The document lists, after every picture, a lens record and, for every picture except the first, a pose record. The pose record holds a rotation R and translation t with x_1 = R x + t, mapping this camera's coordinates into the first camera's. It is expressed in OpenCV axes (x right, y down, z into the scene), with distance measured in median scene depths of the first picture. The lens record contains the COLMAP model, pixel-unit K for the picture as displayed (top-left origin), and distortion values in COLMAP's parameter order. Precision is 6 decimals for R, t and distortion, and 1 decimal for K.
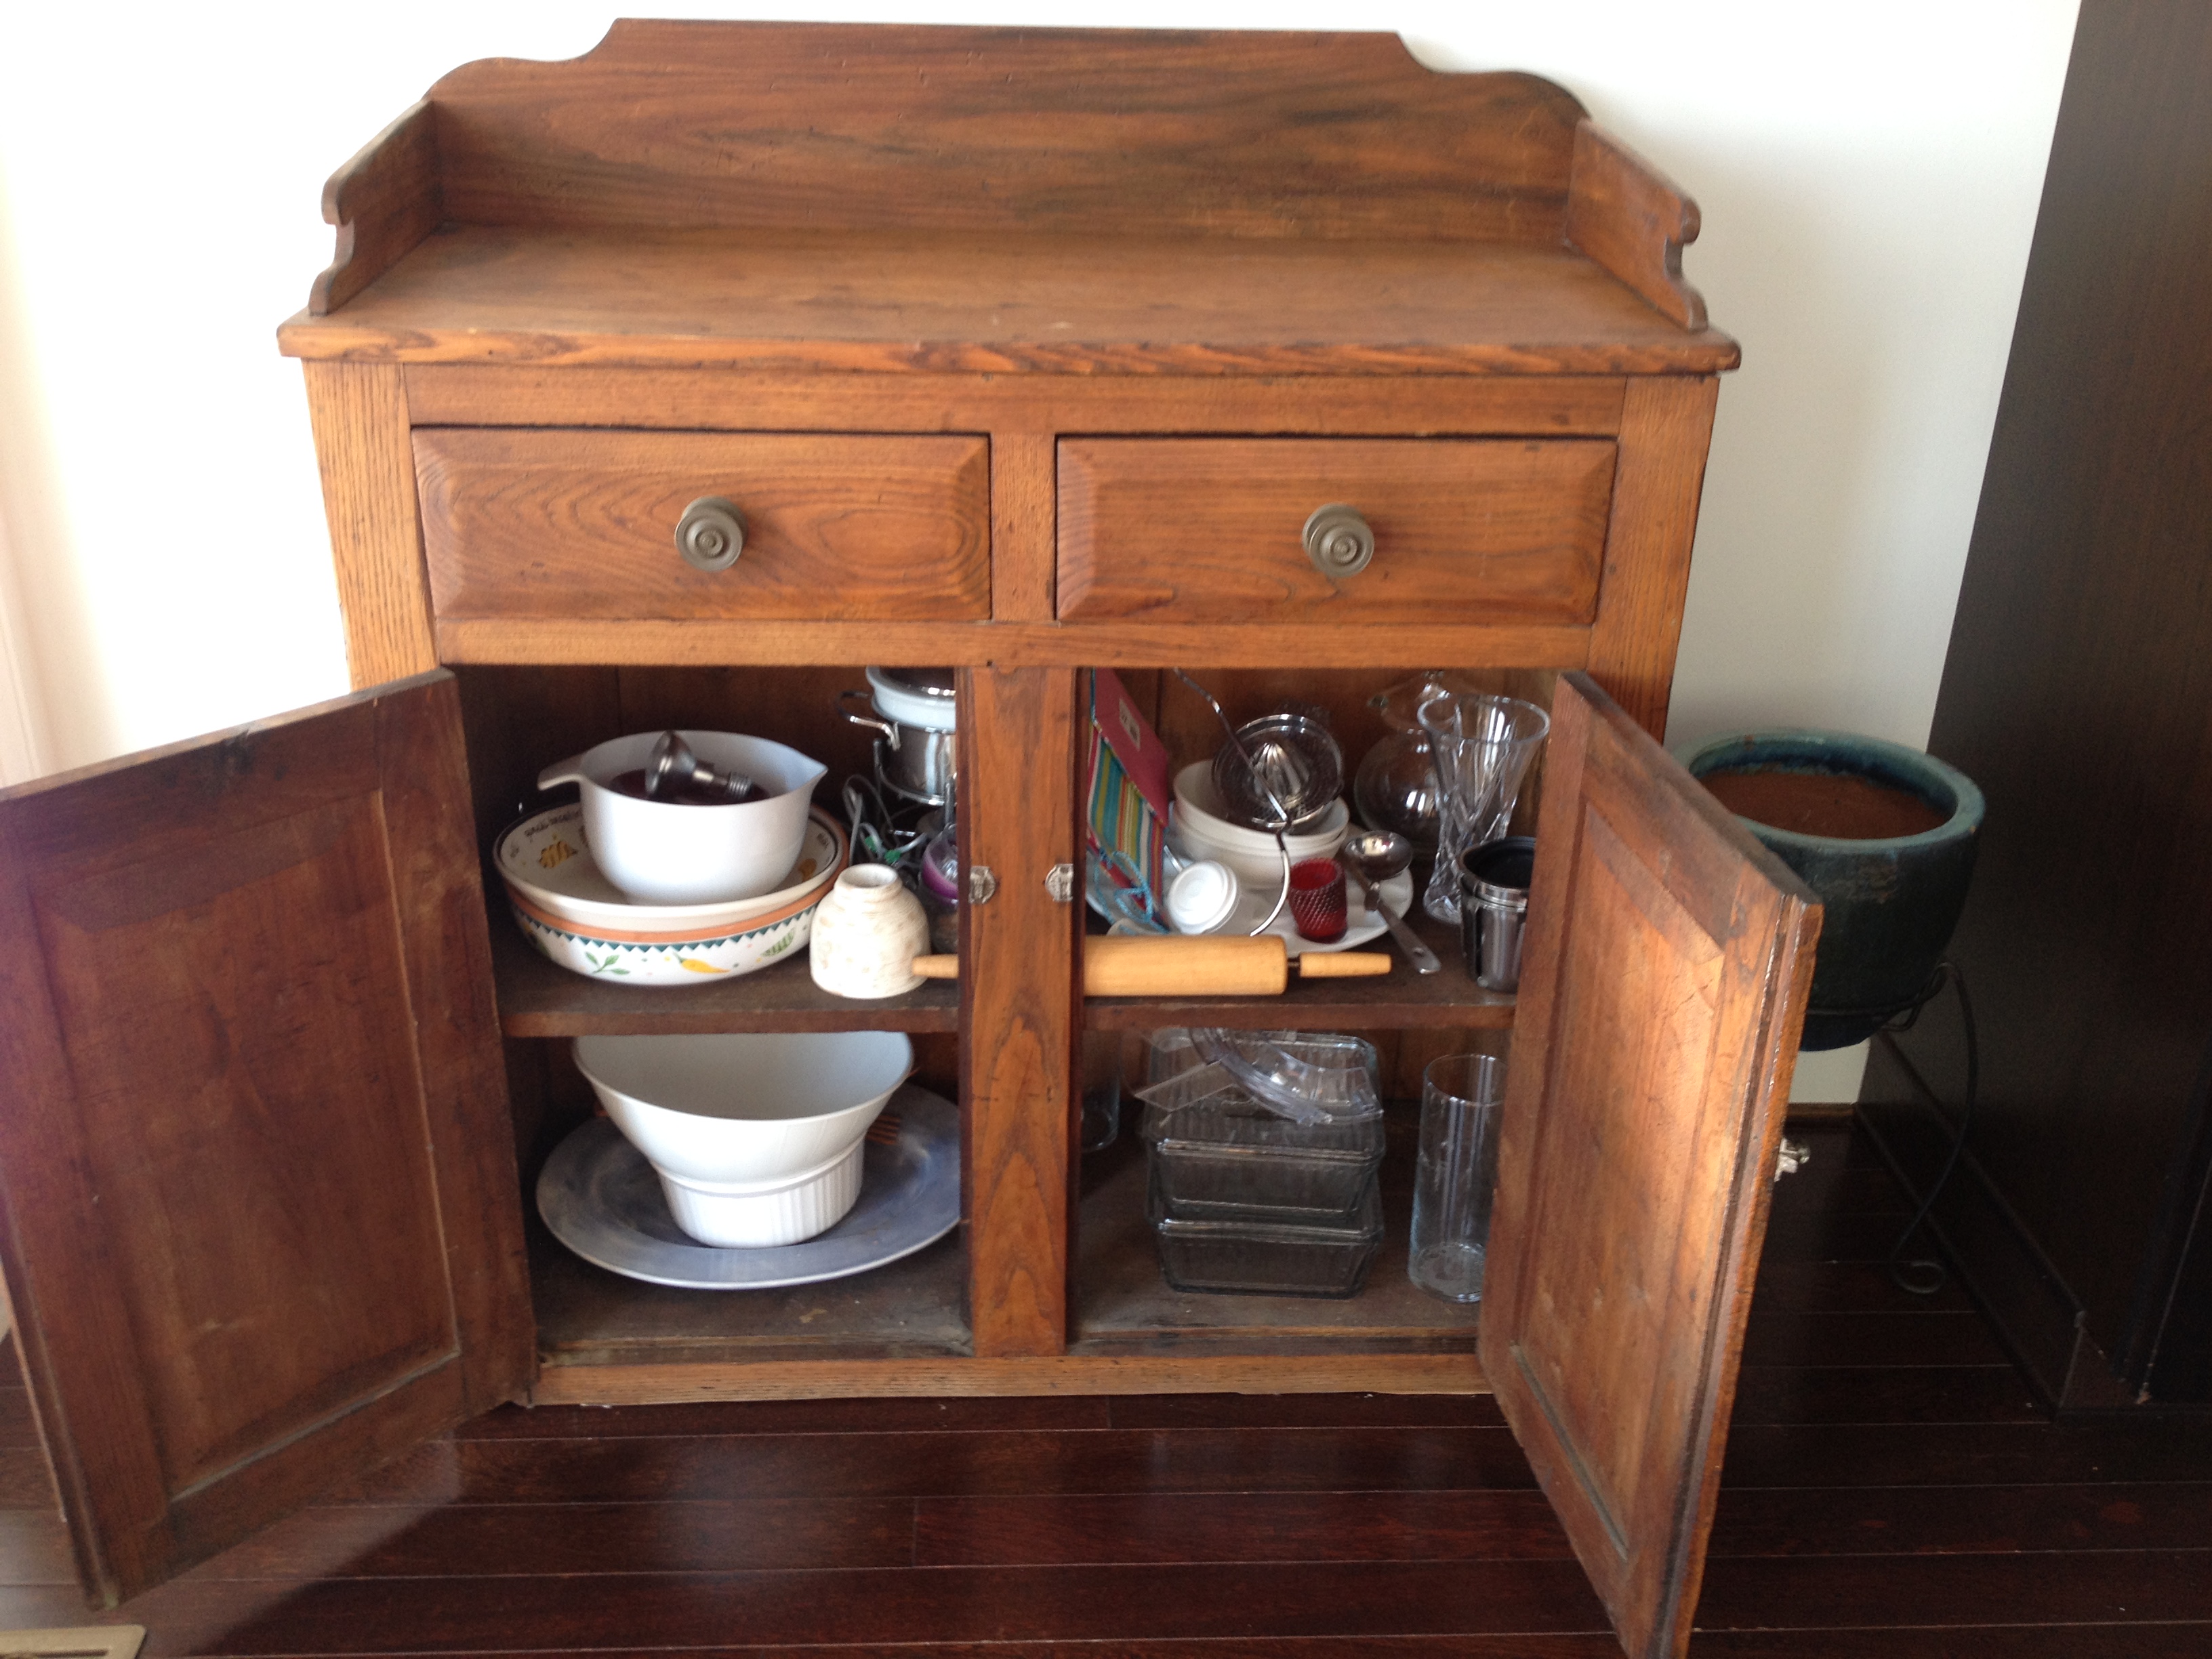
lens RADIAL K [[2188.5, 0, 1106.0], [0, 2188.5, 829.5], [0, 0, 1]] dist [0.007473, -0.001815]
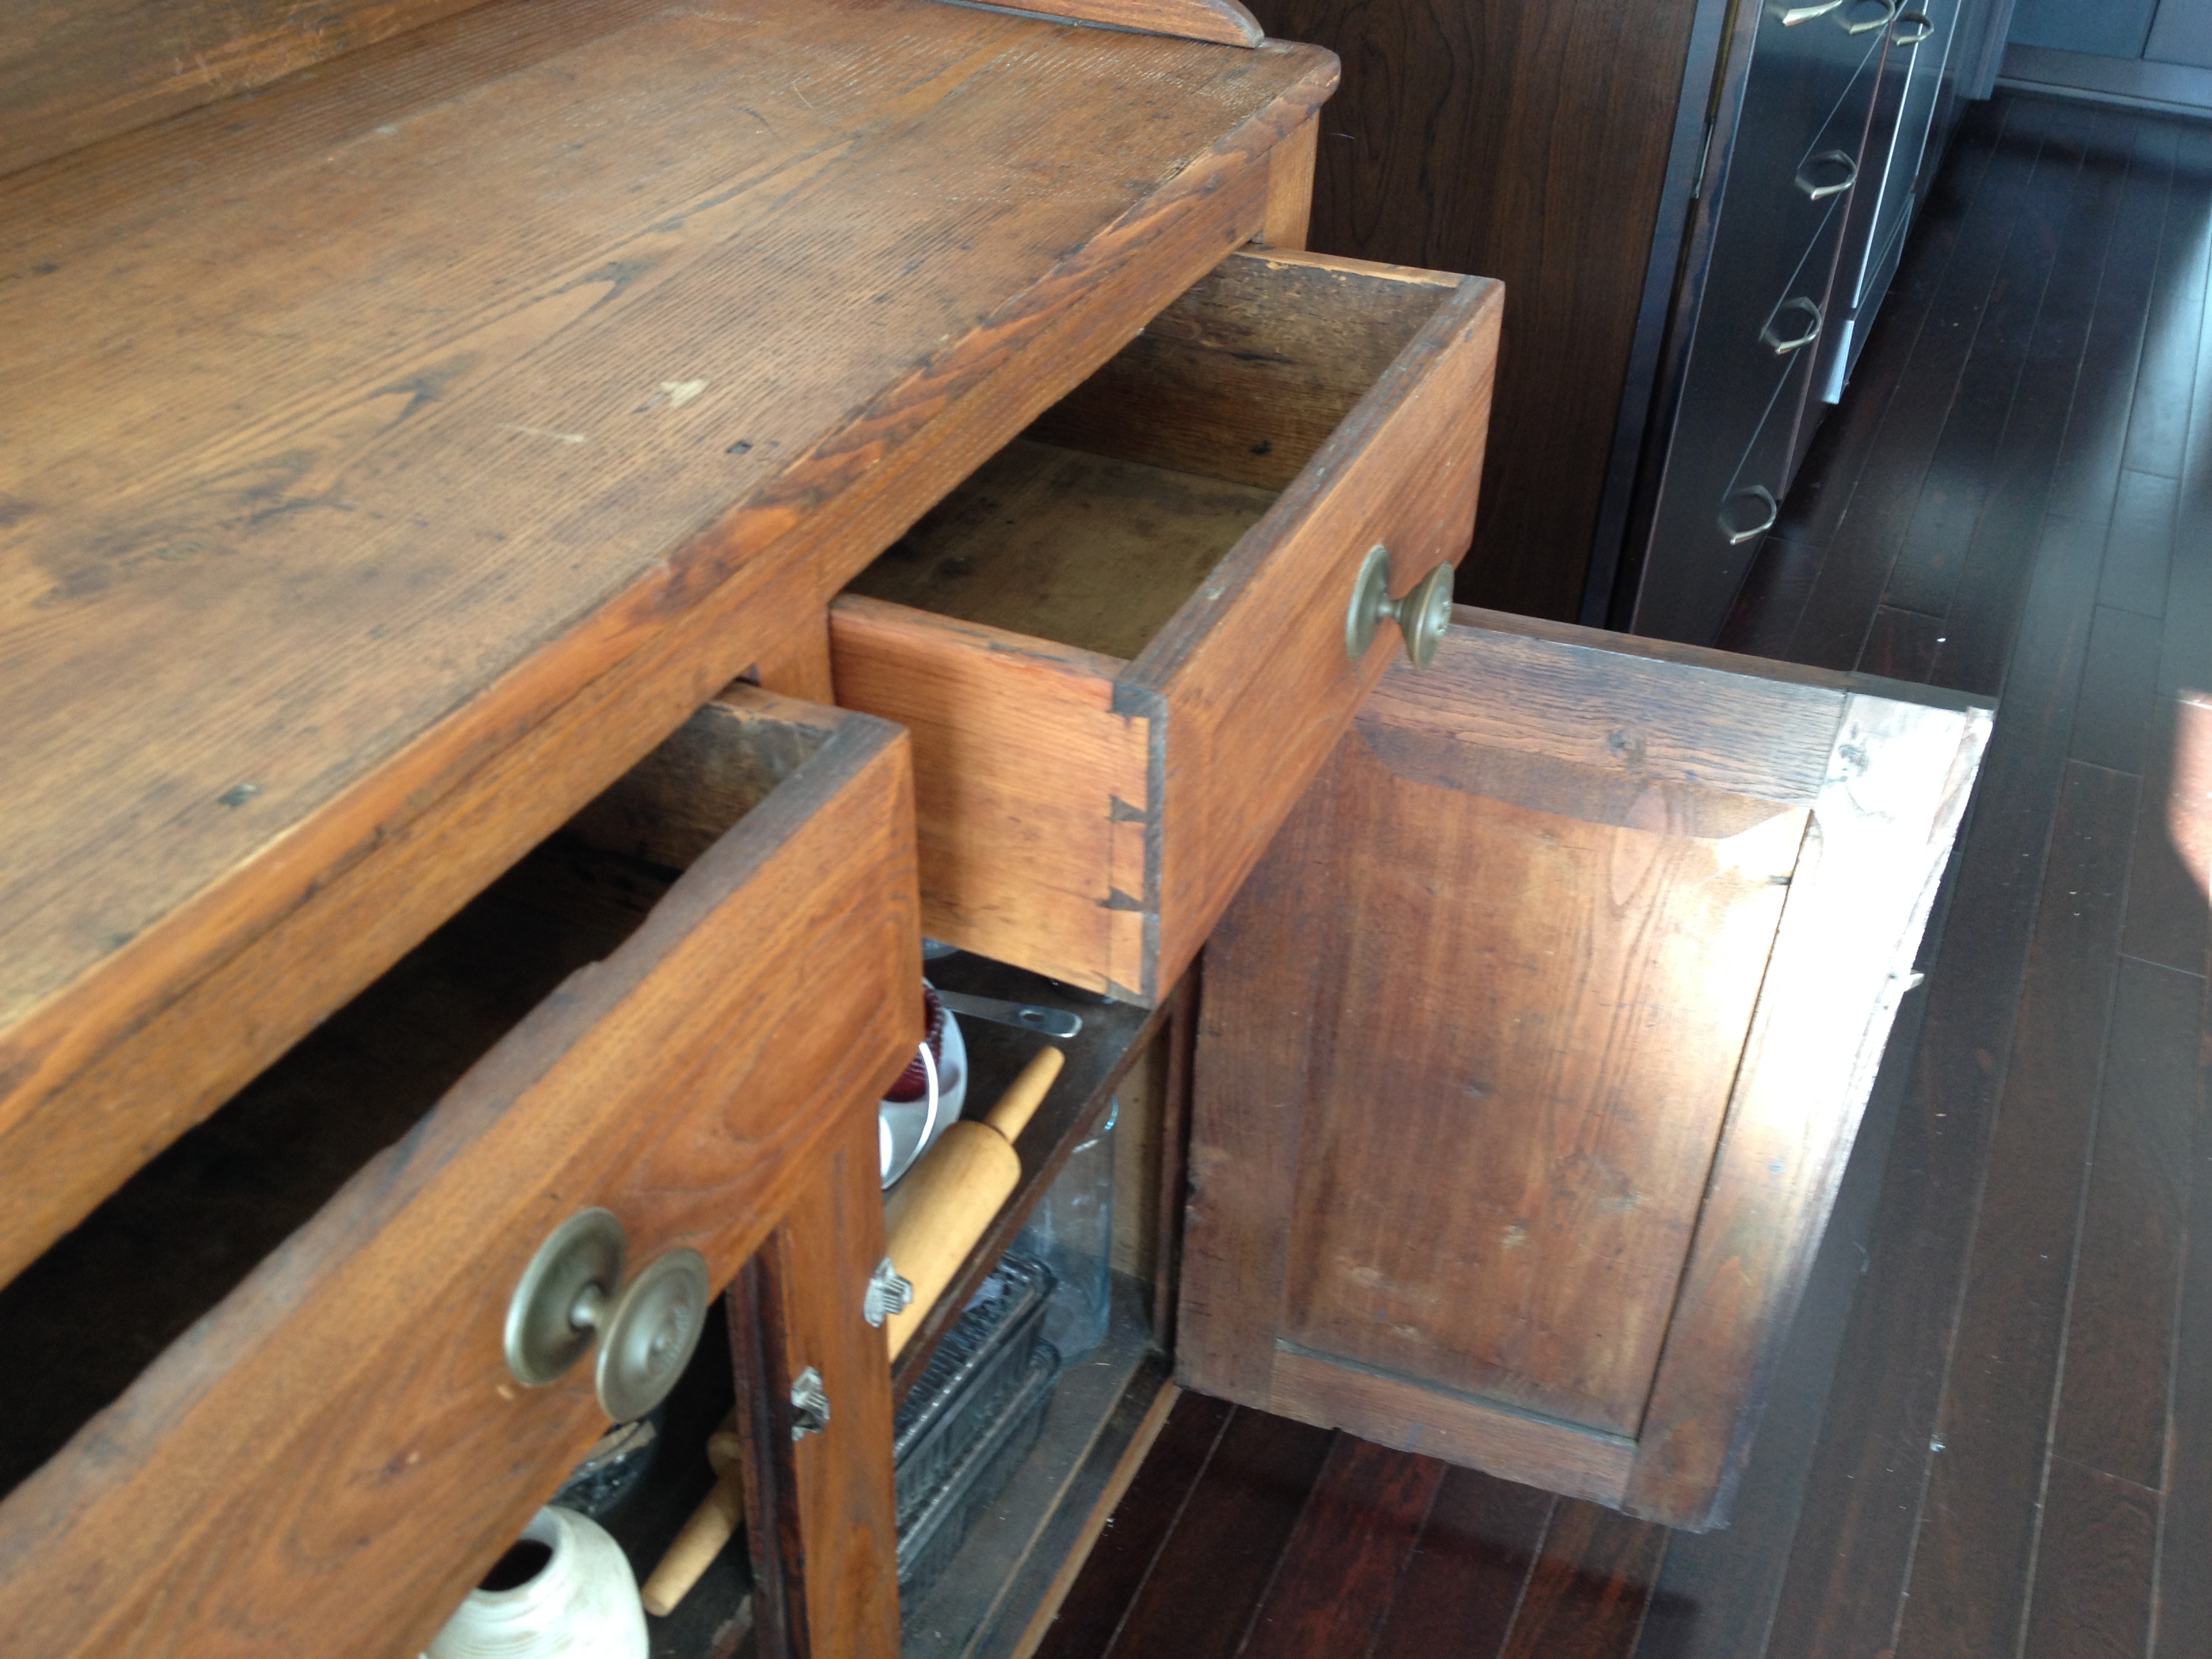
lens RADIAL K [[2188.5, 0, 1106.0], [0, 2188.5, 829.5], [0, 0, 1]] dist [0.007473, -0.001815]
pose [[0.459097, -0.527852, 0.714564, -0.365860], [0.357228, 0.846135, 0.395530, -0.305076], [-0.813399, 0.073676, 0.577021, 0.661429]]
